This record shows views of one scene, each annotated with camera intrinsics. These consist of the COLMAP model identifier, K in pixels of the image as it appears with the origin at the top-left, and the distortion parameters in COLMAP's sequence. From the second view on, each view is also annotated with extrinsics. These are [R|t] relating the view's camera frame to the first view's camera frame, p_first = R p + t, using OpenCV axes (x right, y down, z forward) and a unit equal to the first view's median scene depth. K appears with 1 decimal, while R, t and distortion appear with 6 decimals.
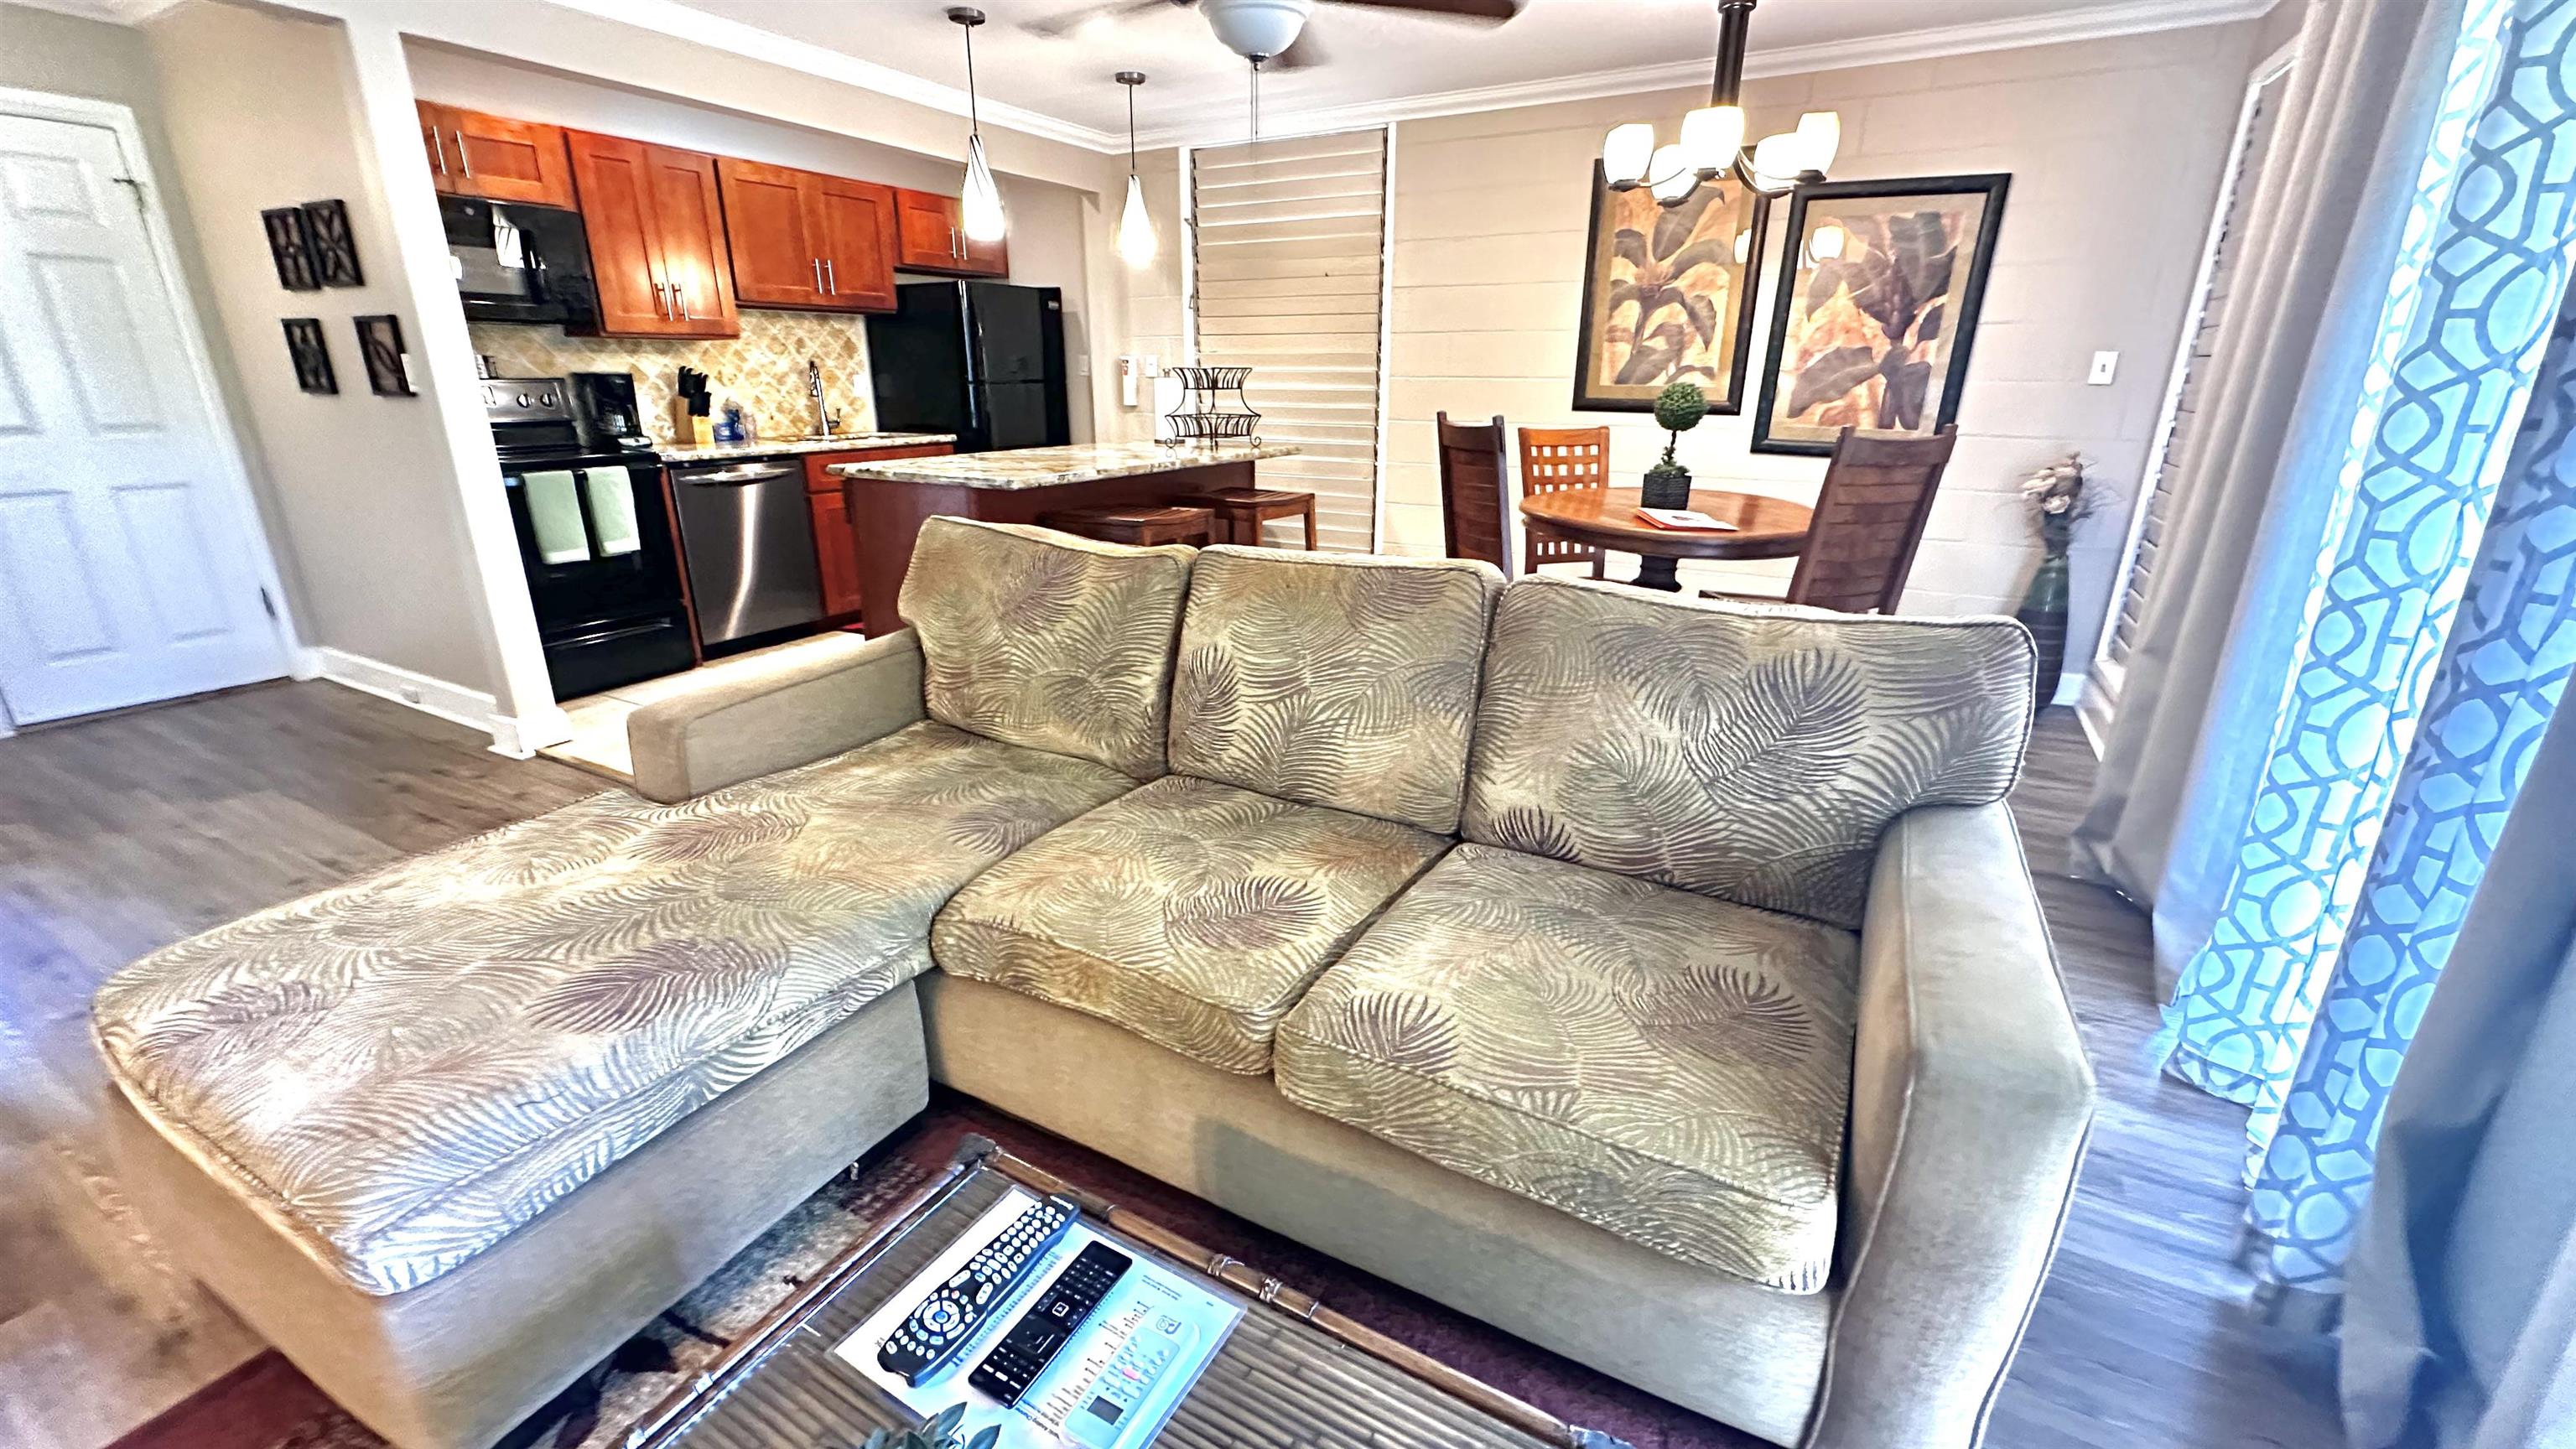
lens RADIAL K [[1030.0, 0, 1283.9], [0, 1030.0, 724.4], [0, 0, 1]] dist [-0.001514, 0.000880]
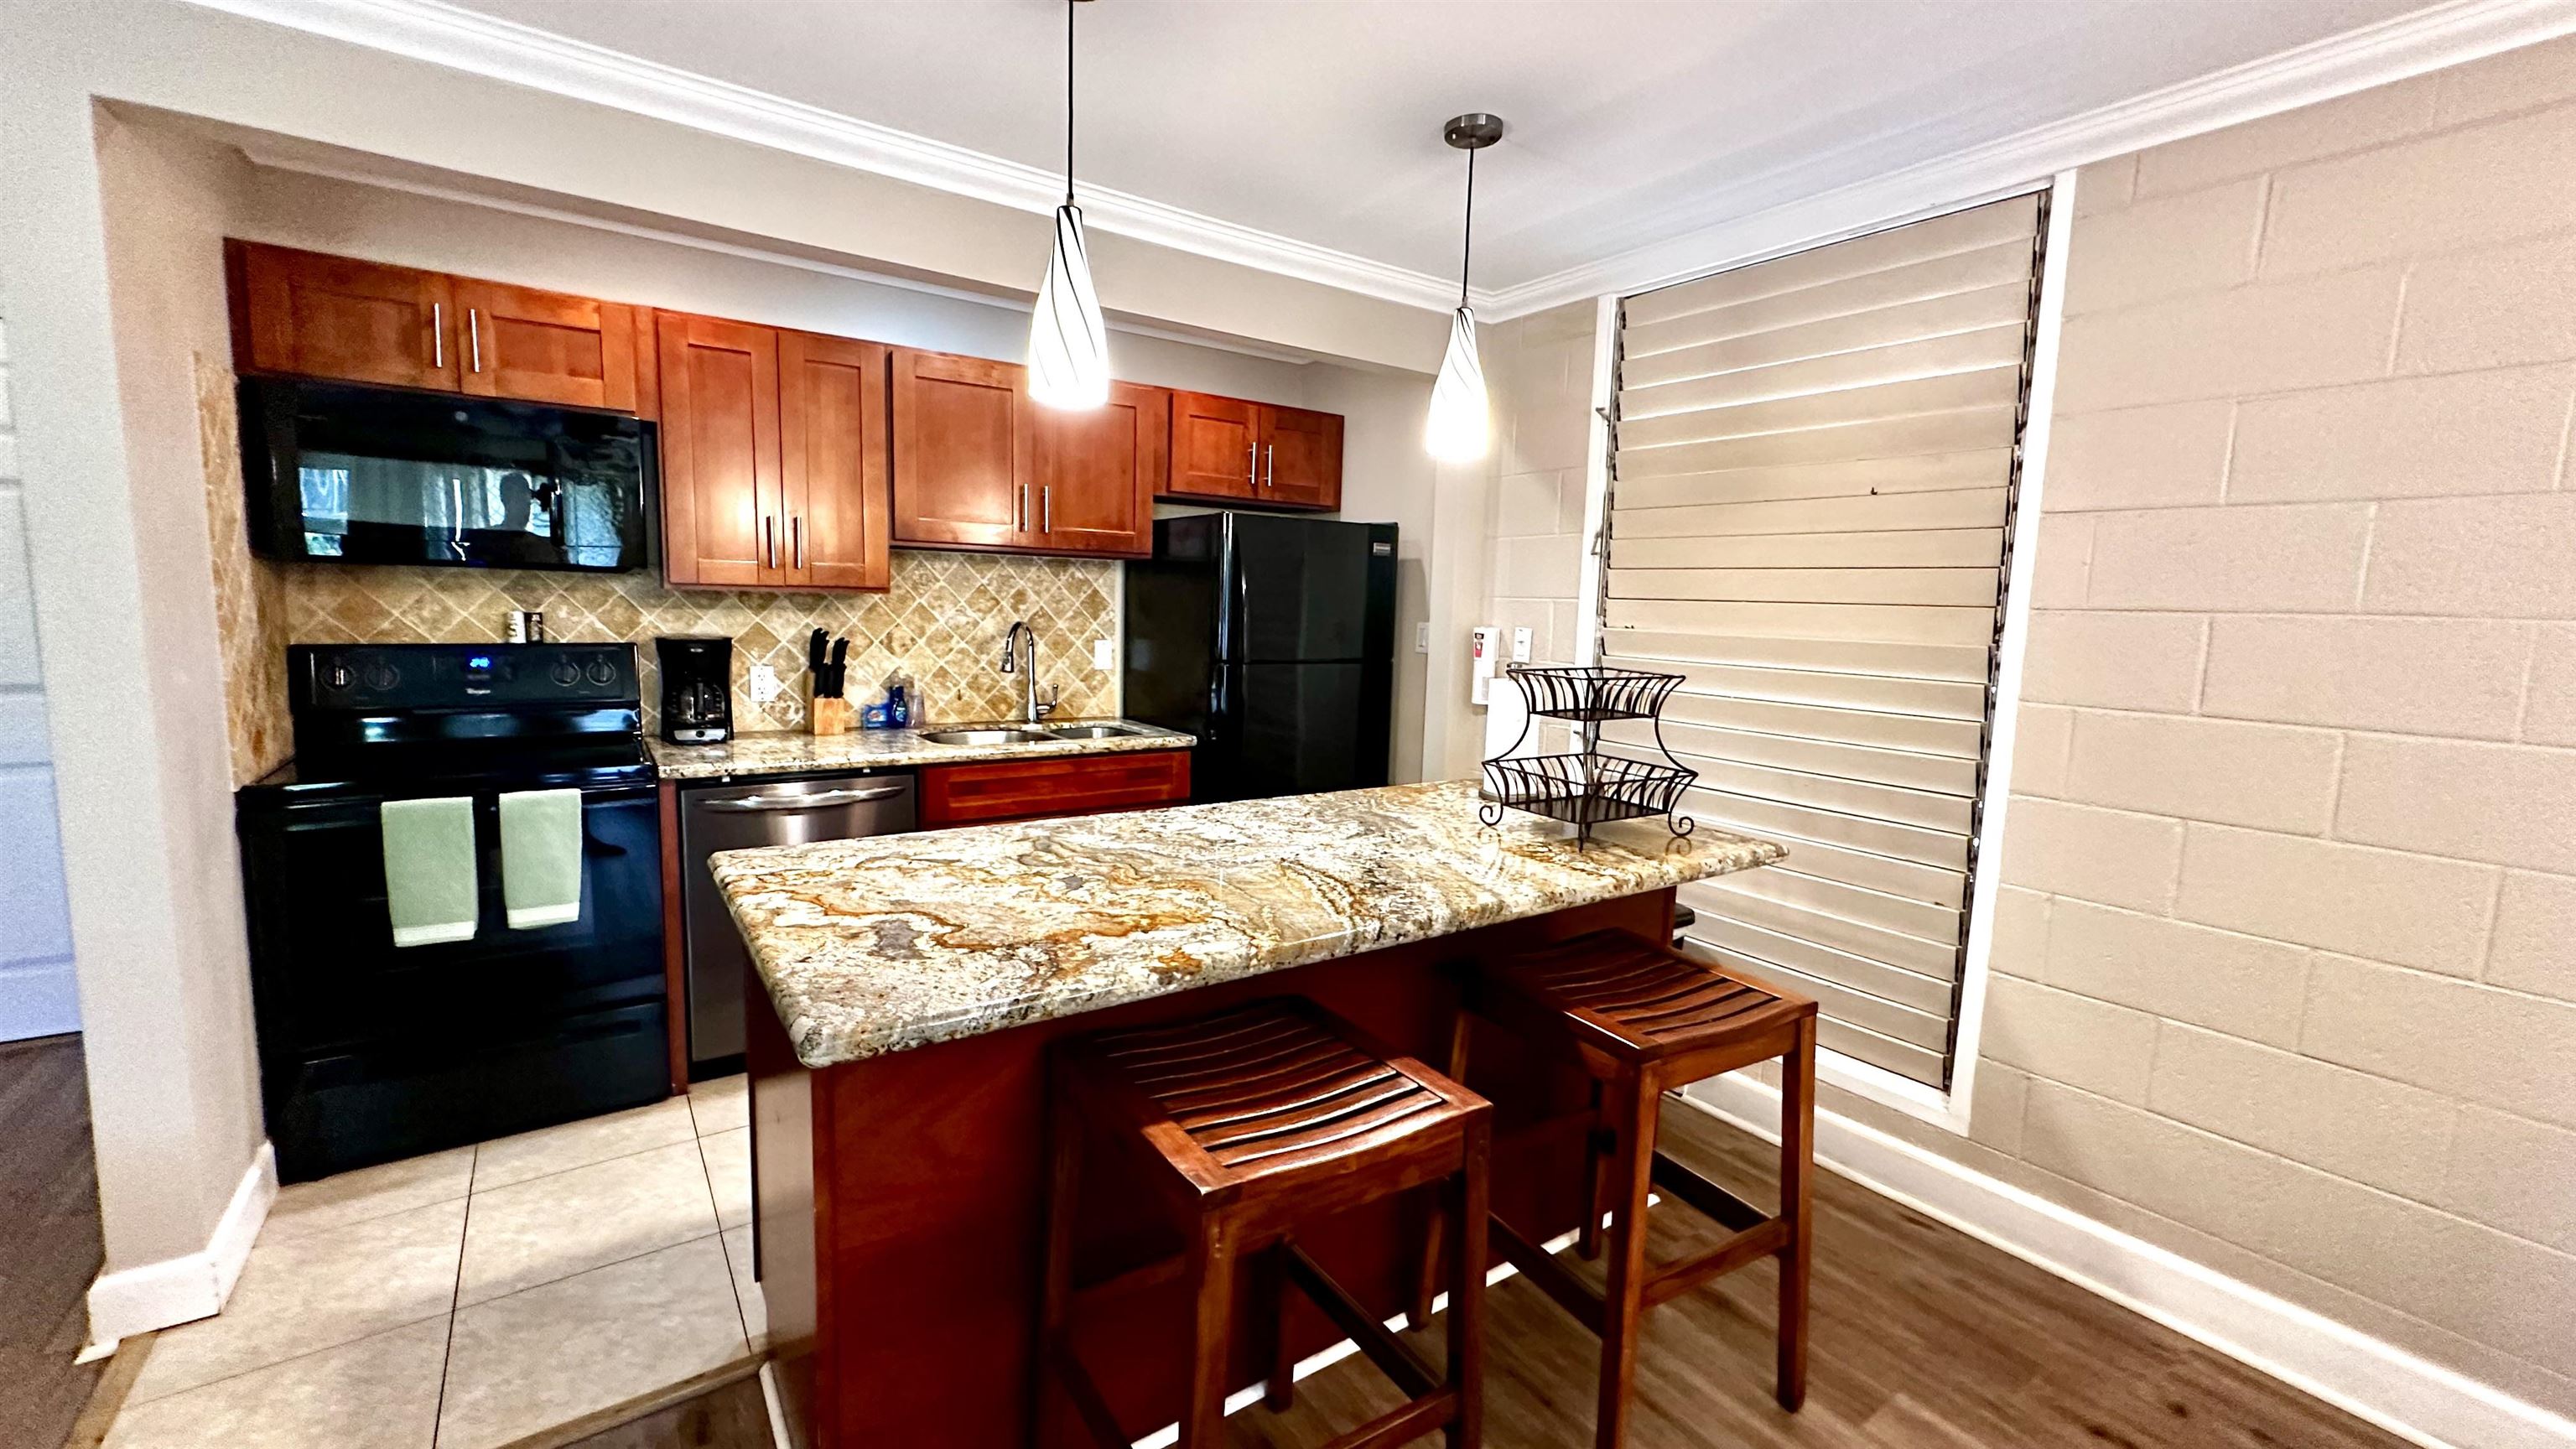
lens RADIAL K [[1030.0, 0, 1283.9], [0, 1030.0, 724.4], [0, 0, 1]] dist [-0.001514, 0.000880]
pose [[0.901736, 0.075243, -0.425689, 0.004992], [-0.165487, 0.969807, -0.179132, -0.197386], [0.399358, 0.231976, 0.886962, 0.485005]]
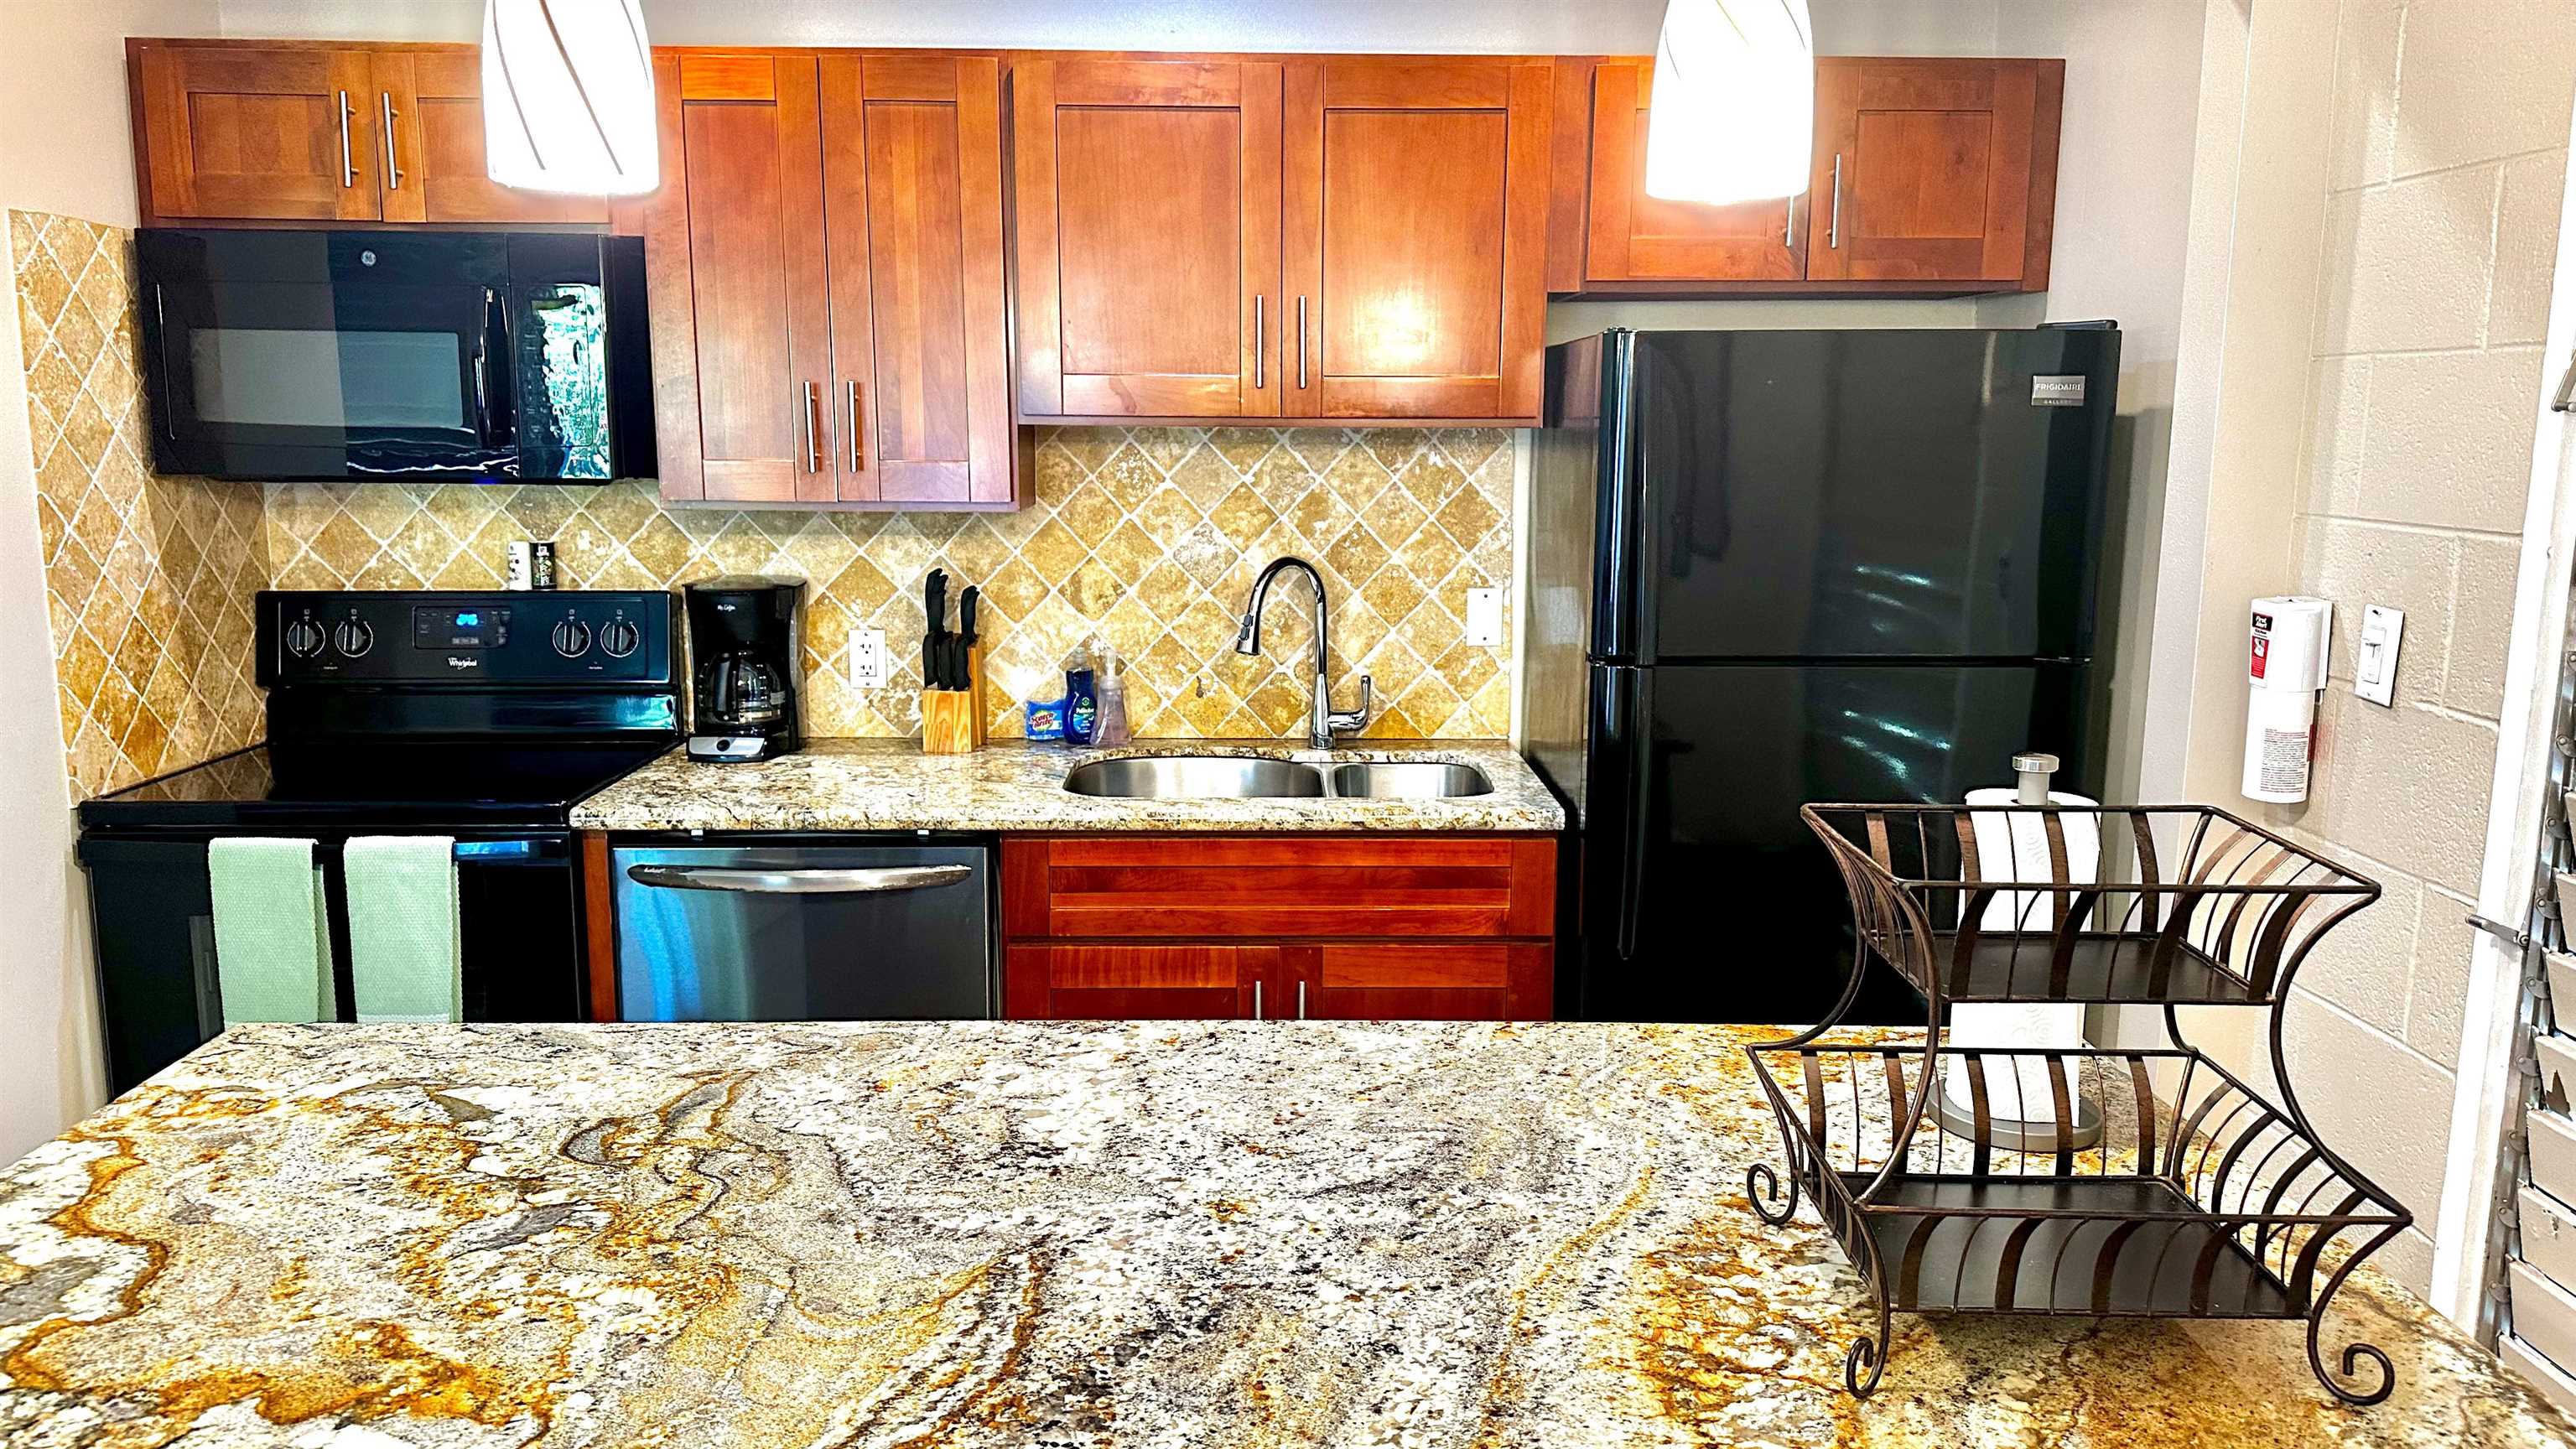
lens RADIAL K [[1796.6, 0, 1288.0], [0, 1796.6, 724.5], [0, 0, 1]] dist [0.087668, -0.117487]
pose [[0.514593, 0.148010, -0.844563, 0.091325], [-0.283886, 0.958845, -0.004935, -0.303585], [0.809075, 0.242299, 0.535433, 0.696138]]
